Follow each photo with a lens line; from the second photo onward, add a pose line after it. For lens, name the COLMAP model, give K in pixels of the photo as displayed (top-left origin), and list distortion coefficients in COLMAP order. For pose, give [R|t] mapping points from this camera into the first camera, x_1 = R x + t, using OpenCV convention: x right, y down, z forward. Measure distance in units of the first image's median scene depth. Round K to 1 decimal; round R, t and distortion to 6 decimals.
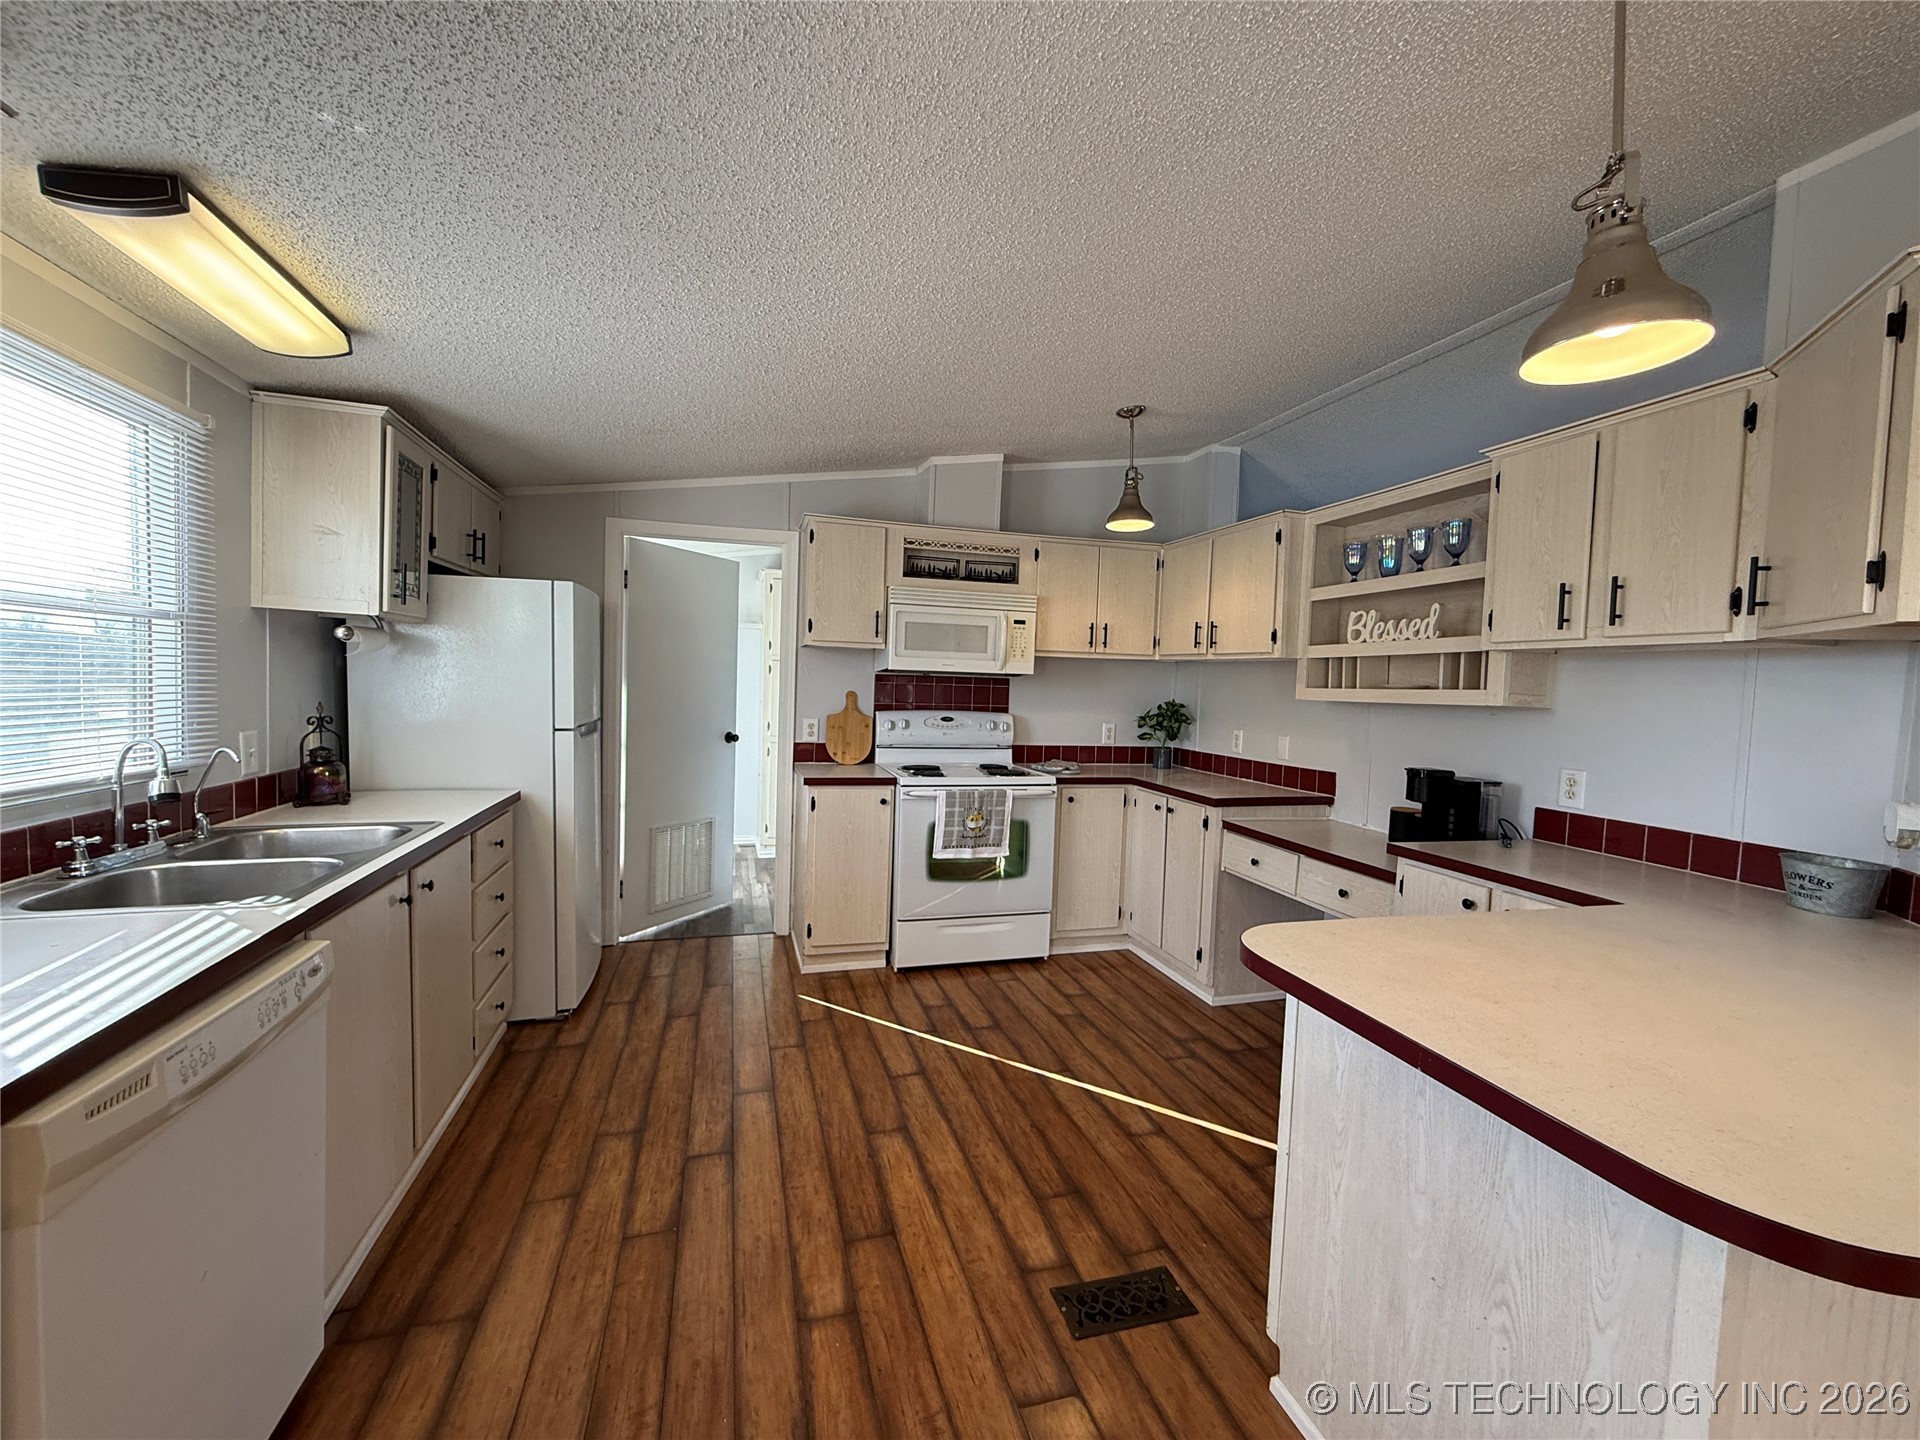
lens RADIAL K [[767.6, 0, 960.0], [0, 767.6, 720.0], [0, 0, 1]] dist [-0.001183, 0.000346]
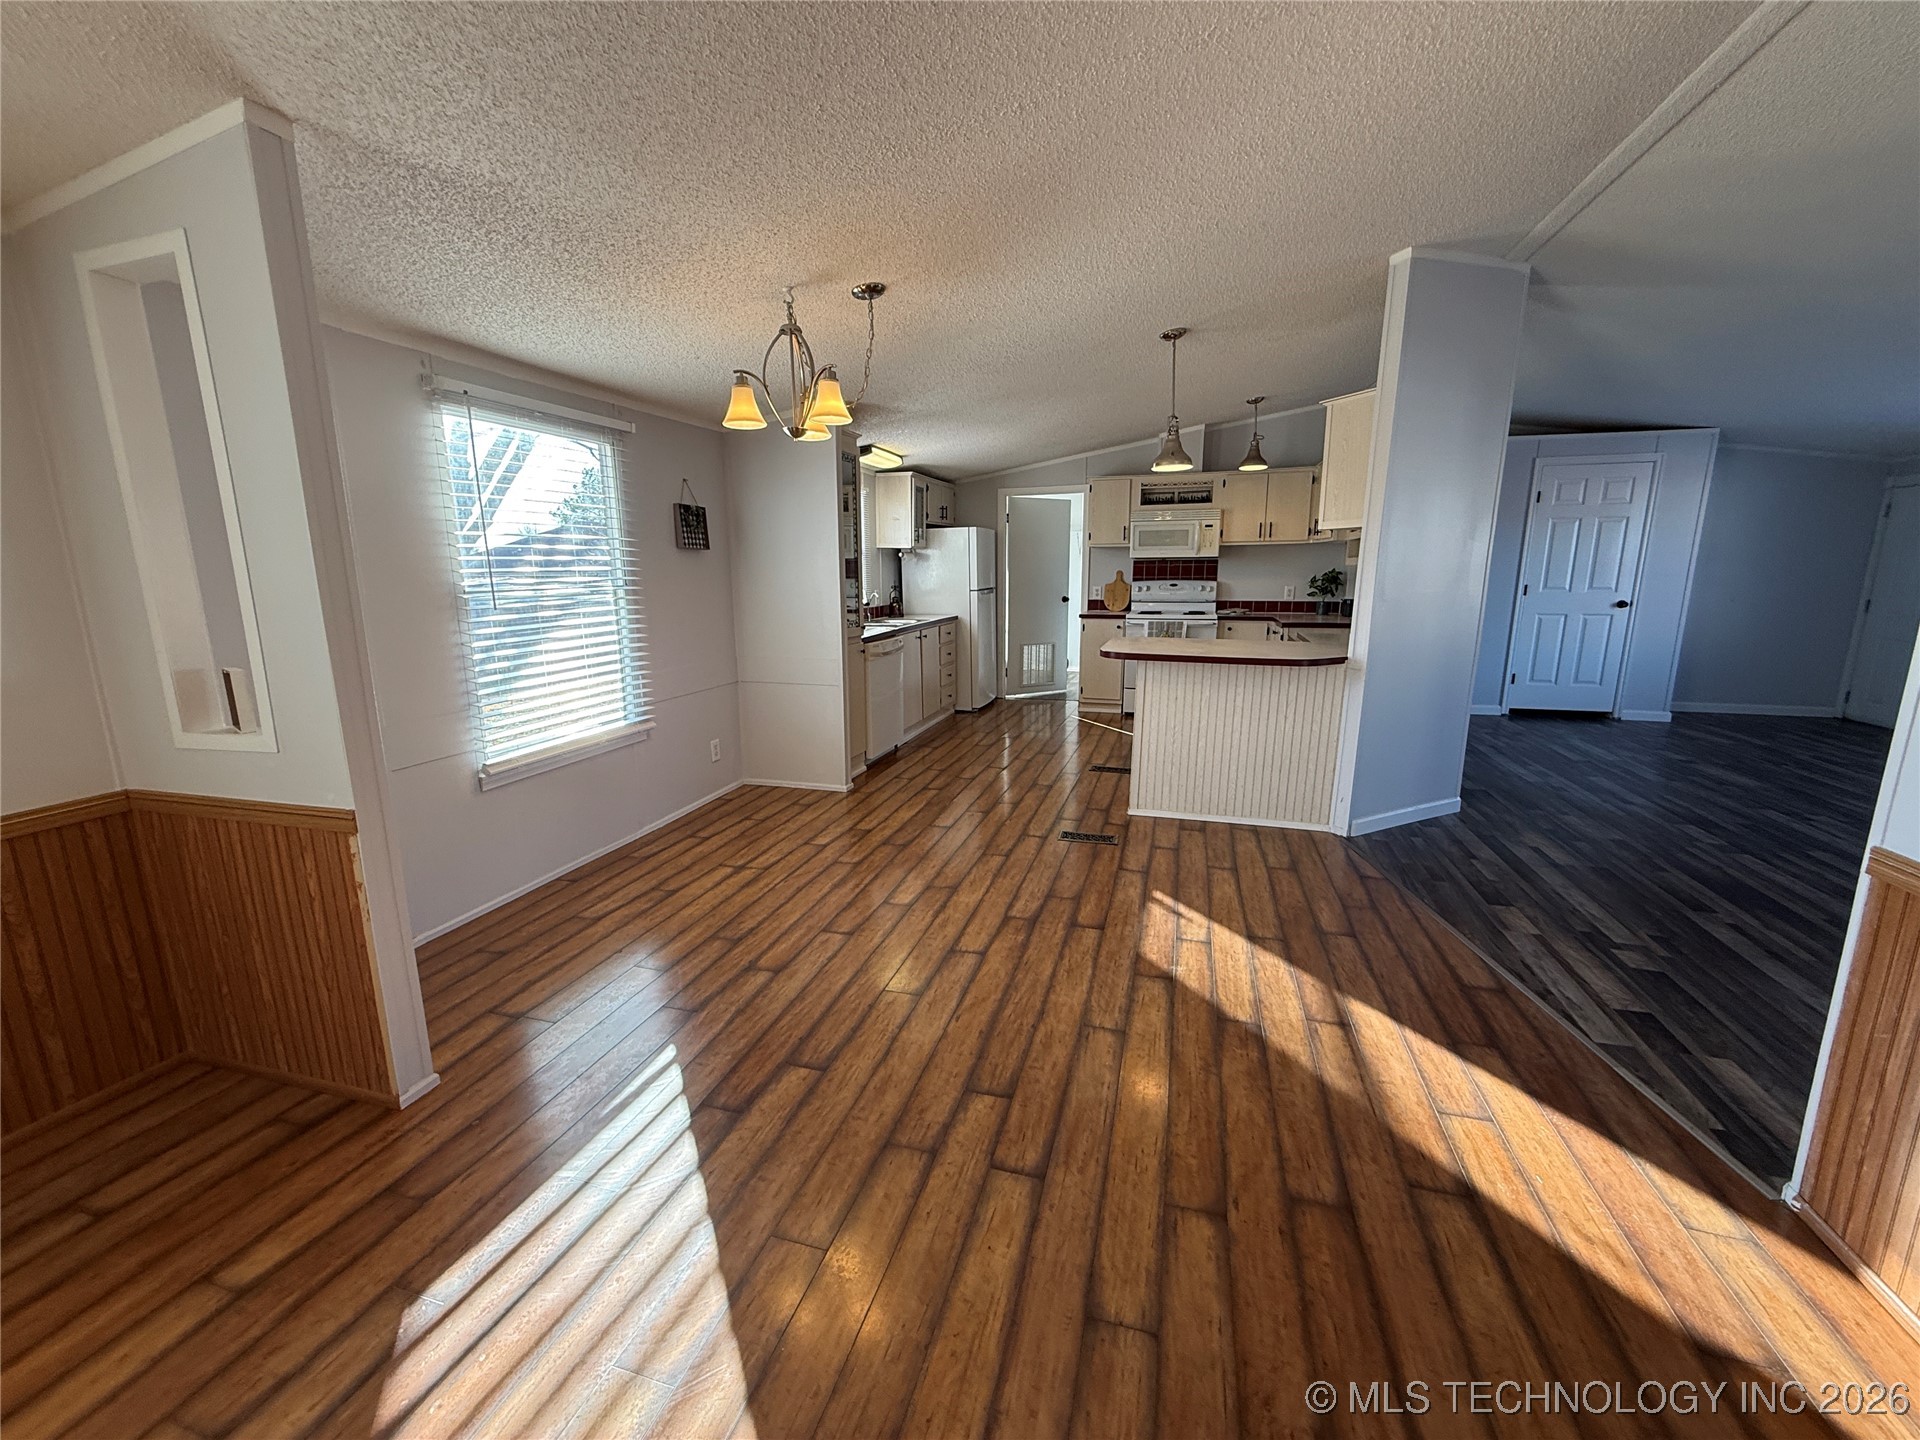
lens RADIAL K [[767.6, 0, 960.0], [0, 767.6, 720.0], [0, 0, 1]] dist [-0.001183, 0.000346]
pose [[0.834607, 0.069534, -0.546440, 0.589709], [0.007231, 0.990532, 0.137090, 0.063880], [0.550799, -0.118368, 0.826202, -0.788219]]
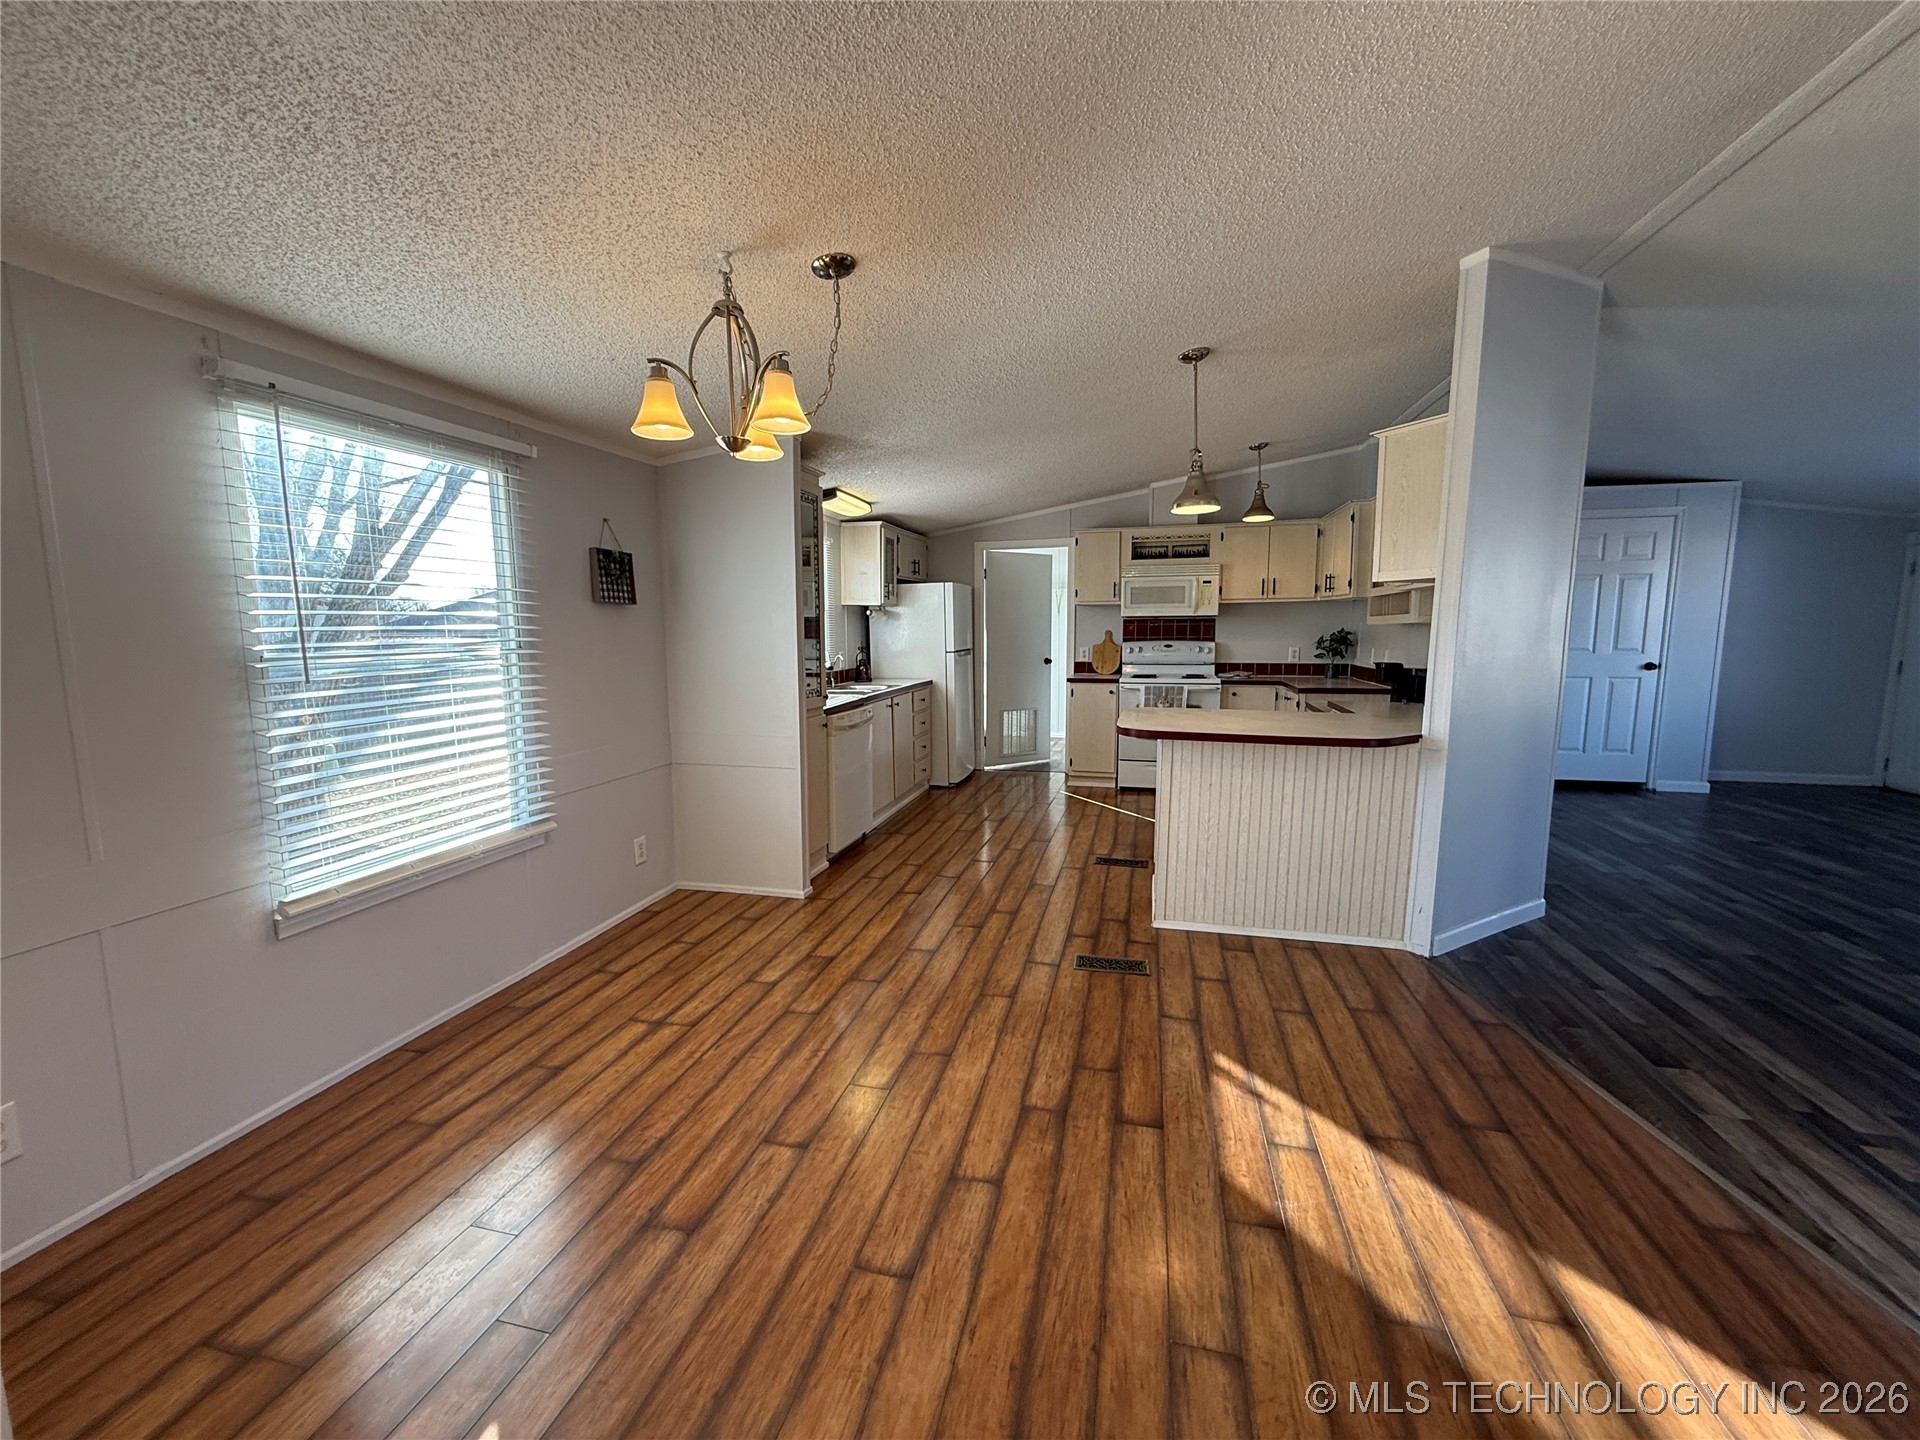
lens RADIAL K [[767.6, 0, 960.0], [0, 767.6, 720.0], [0, 0, 1]] dist [-0.001183, 0.000346]
pose [[0.859718, 0.023668, -0.510220, 0.457463], [0.009292, 0.998036, 0.061953, 0.052740], [0.510684, -0.058003, 0.857810, -0.631078]]
